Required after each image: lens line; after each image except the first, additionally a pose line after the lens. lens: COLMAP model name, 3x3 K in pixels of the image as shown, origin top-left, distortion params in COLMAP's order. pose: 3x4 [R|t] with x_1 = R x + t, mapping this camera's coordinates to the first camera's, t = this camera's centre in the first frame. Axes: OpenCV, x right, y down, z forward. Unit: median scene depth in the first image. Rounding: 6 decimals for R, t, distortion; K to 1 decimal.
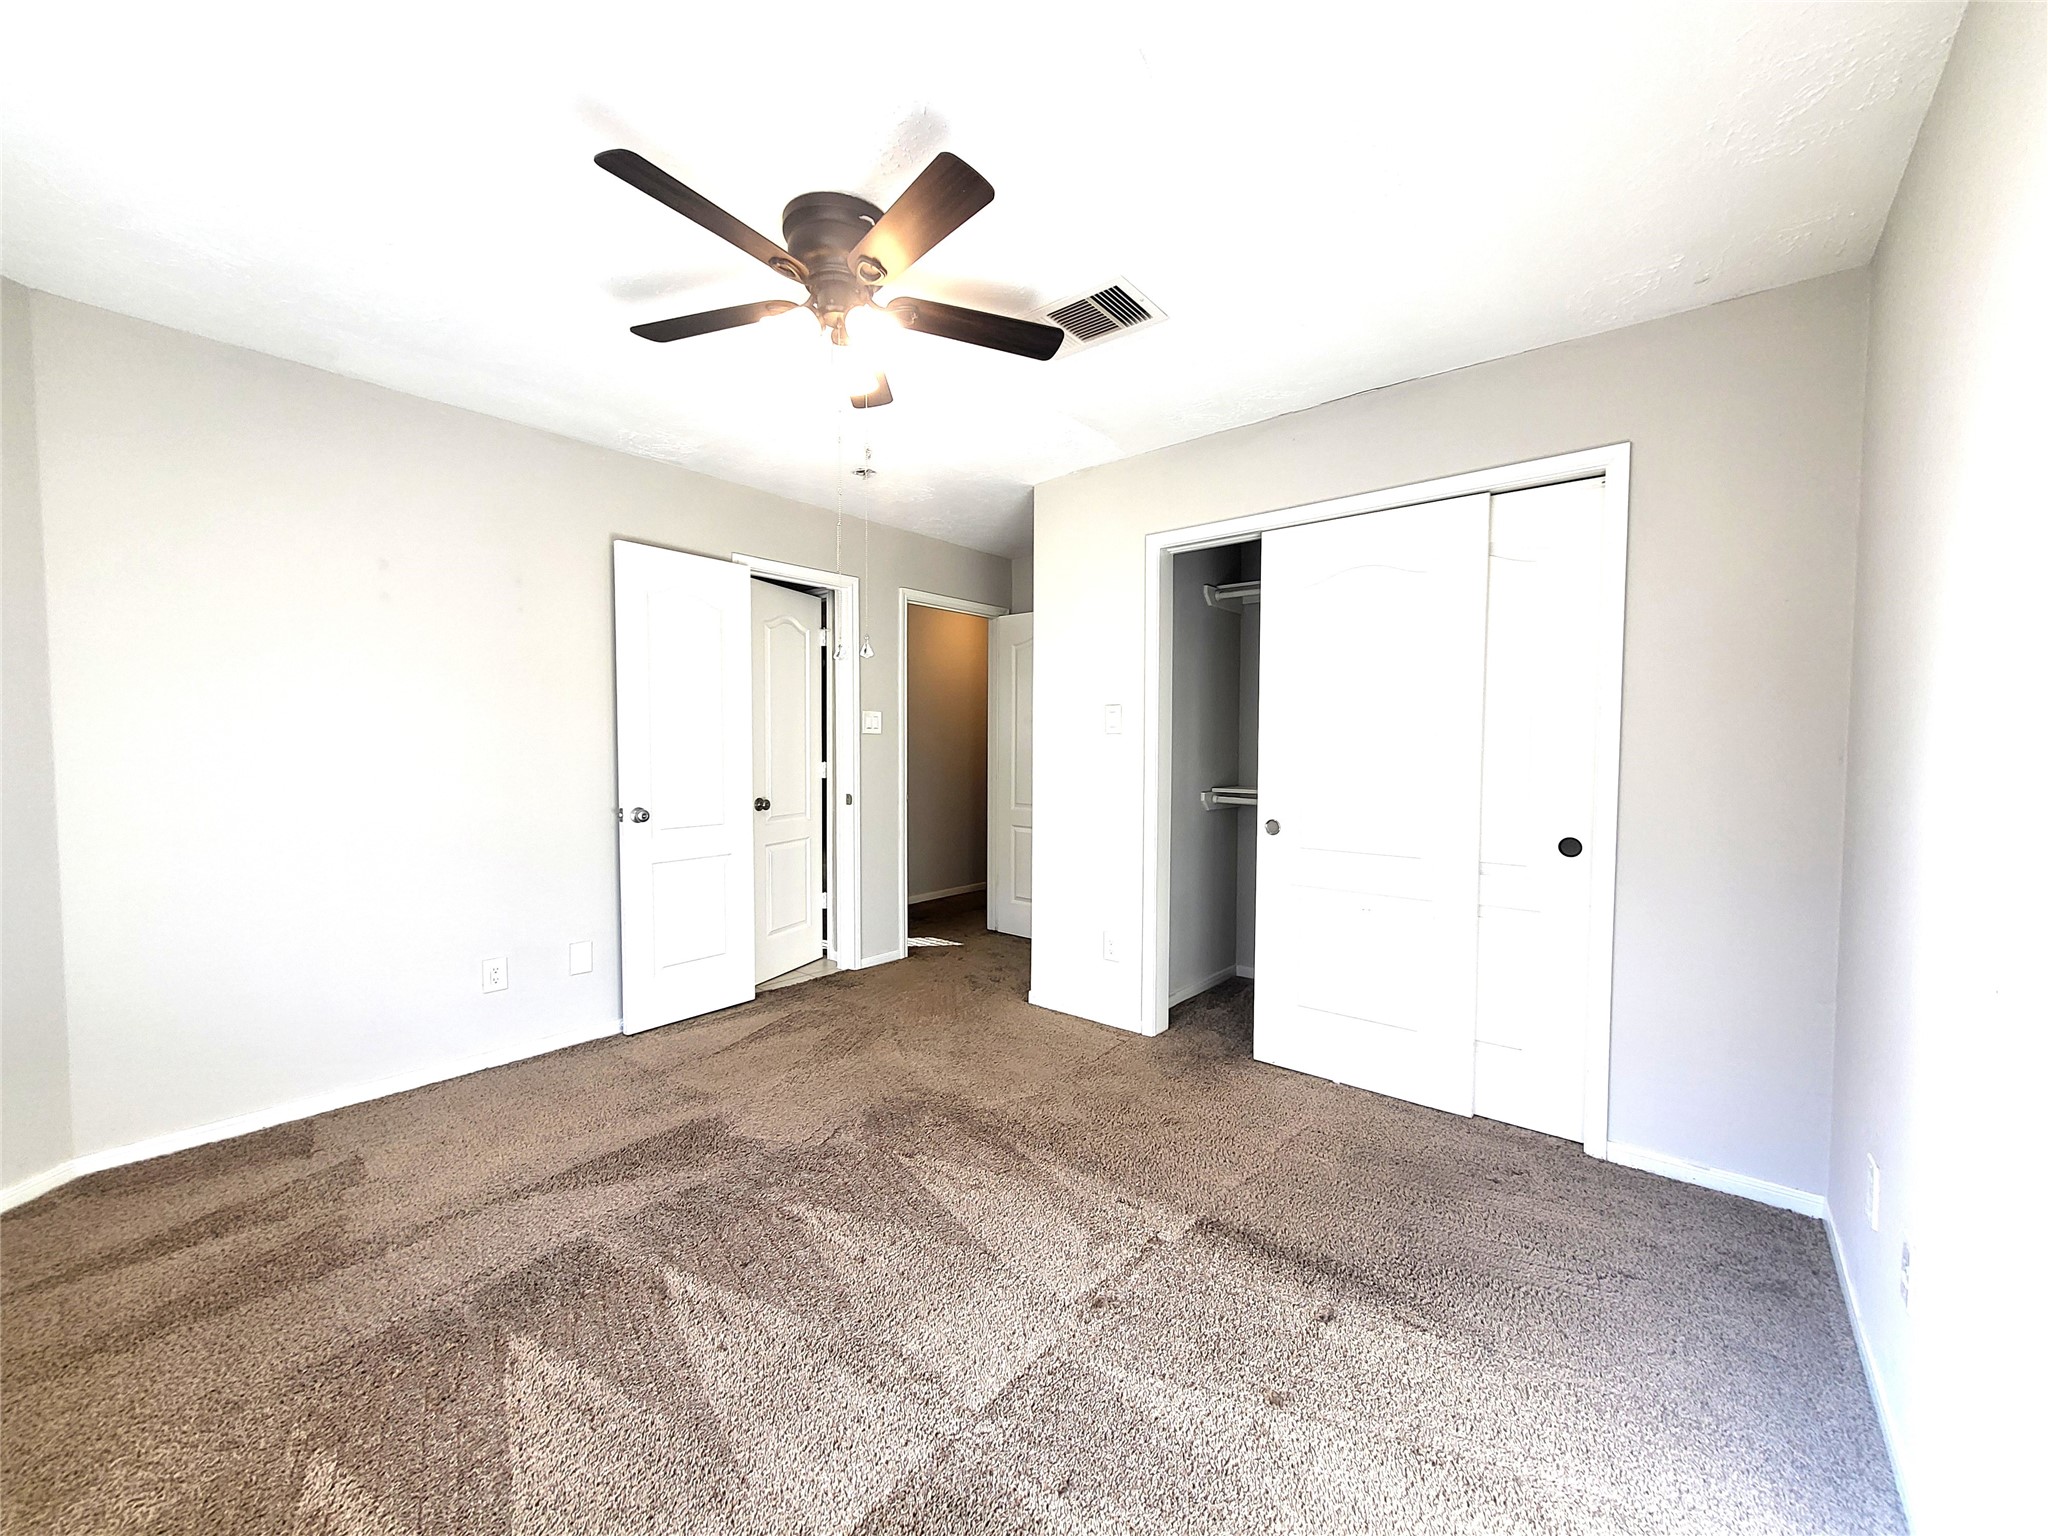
lens RADIAL K [[803.6, 0, 1023.4], [0, 803.6, 762.2], [0, 0, 1]] dist [0.002520, -0.001439]
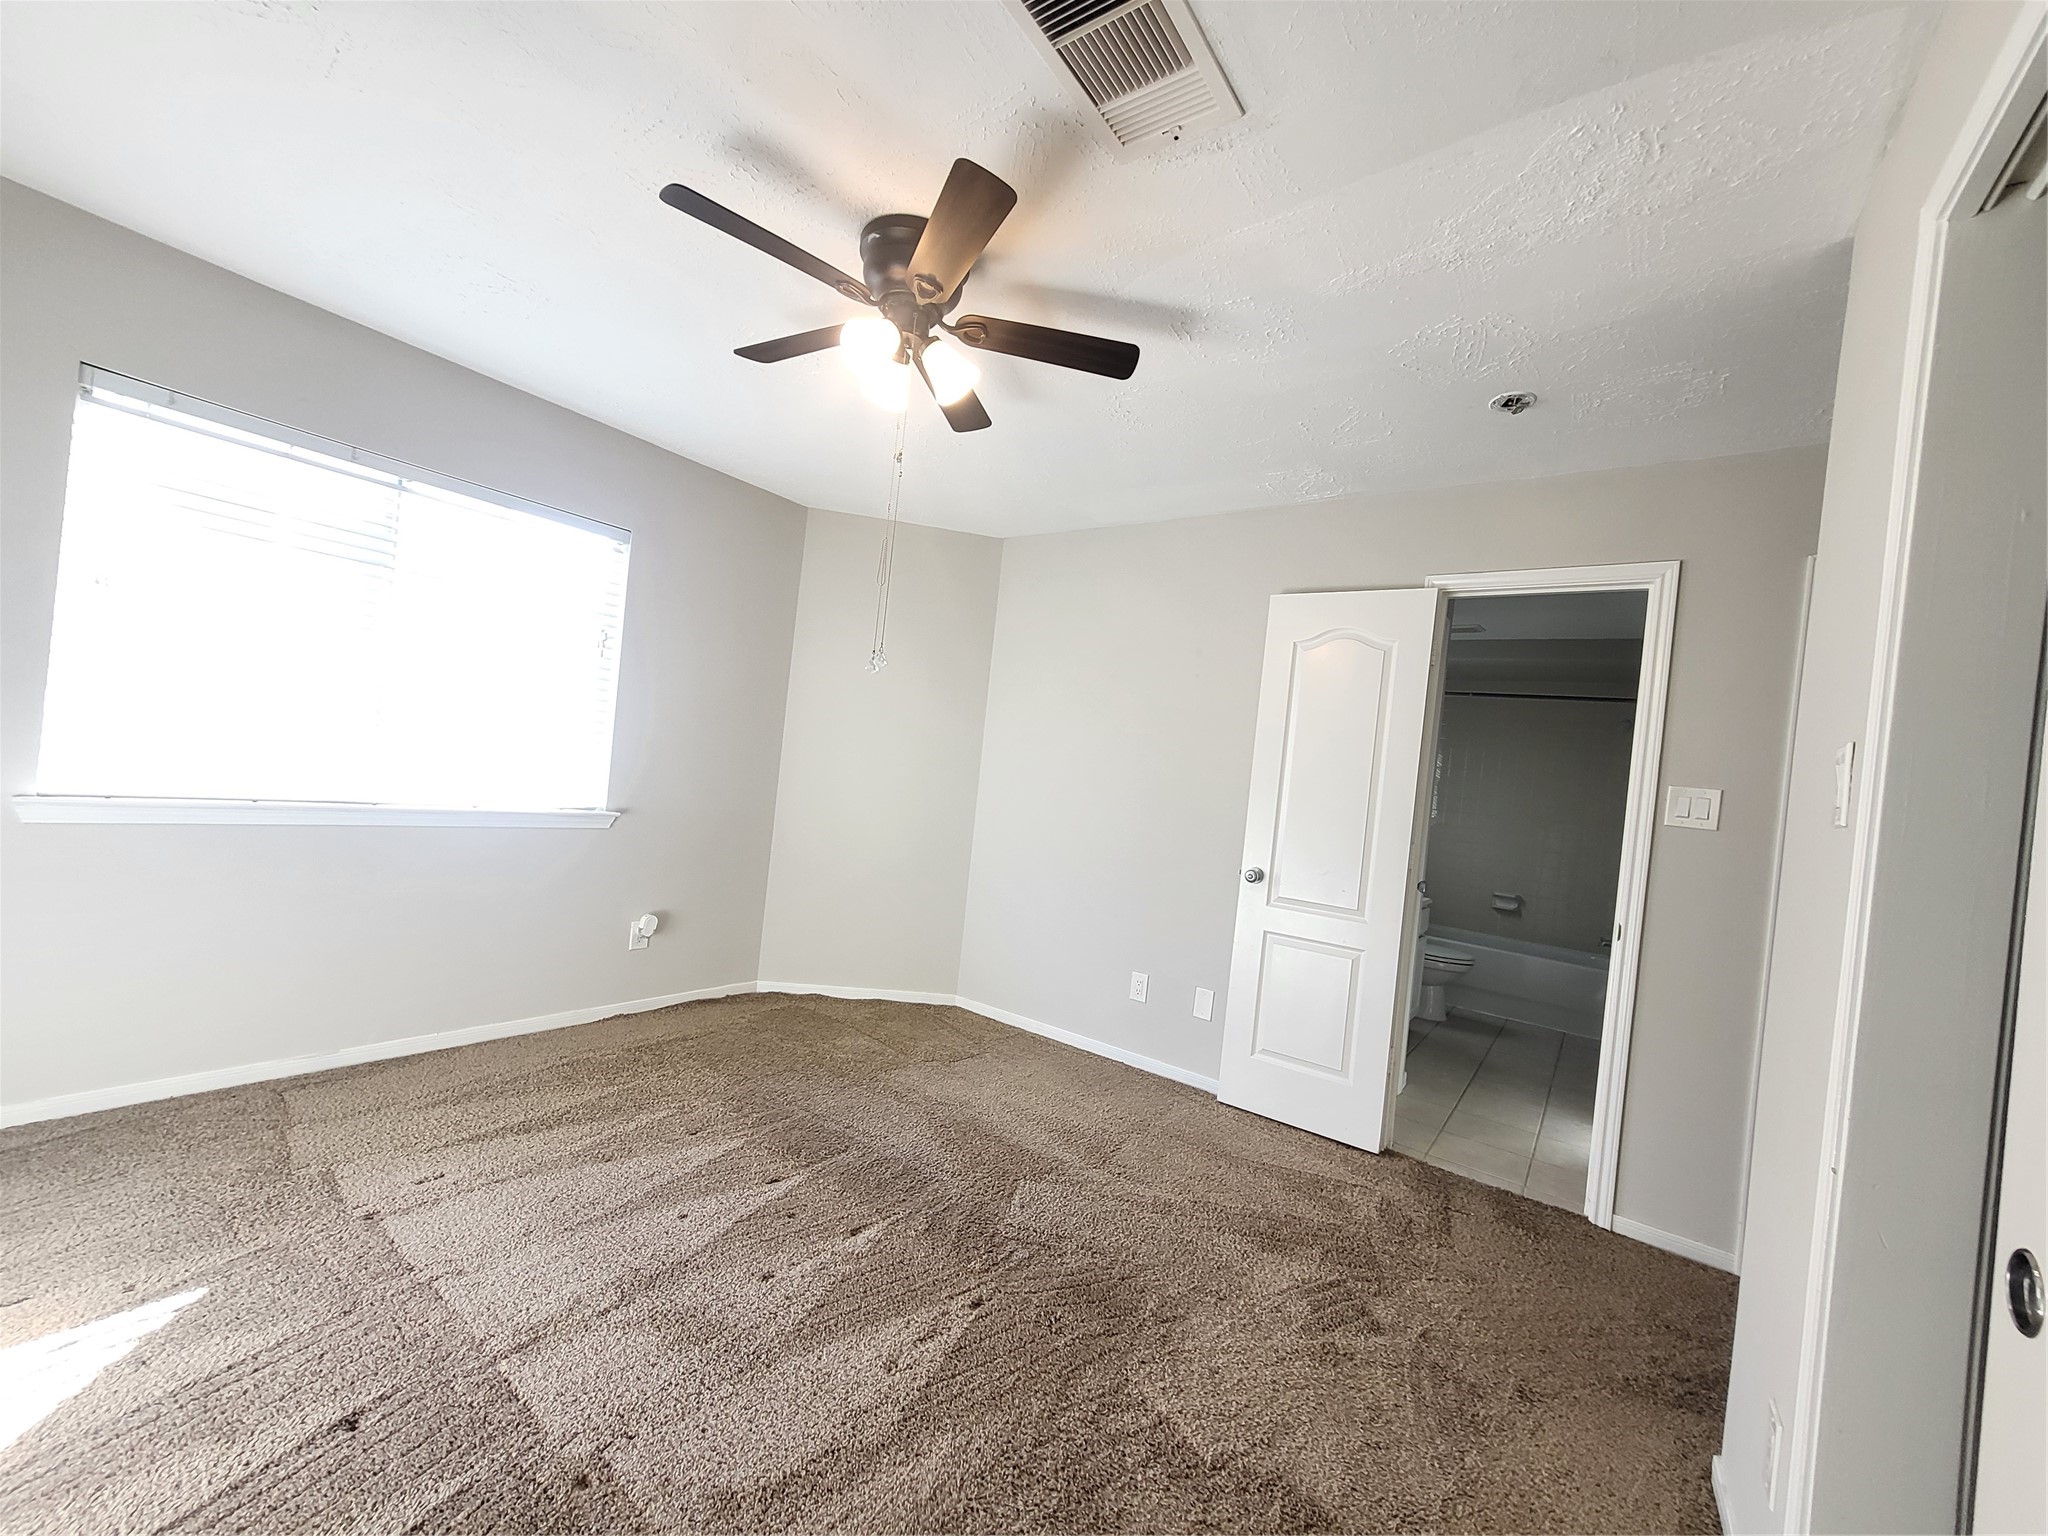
lens RADIAL K [[803.6, 0, 1023.4], [0, 803.6, 774.0], [0, 0, 1]] dist [0.002520, -0.001439]
pose [[0.063602, 0.004488, -0.997965, 0.542714], [-0.129711, 0.991545, -0.003808, -0.017539], [0.989510, 0.129689, 0.063646, 0.790175]]
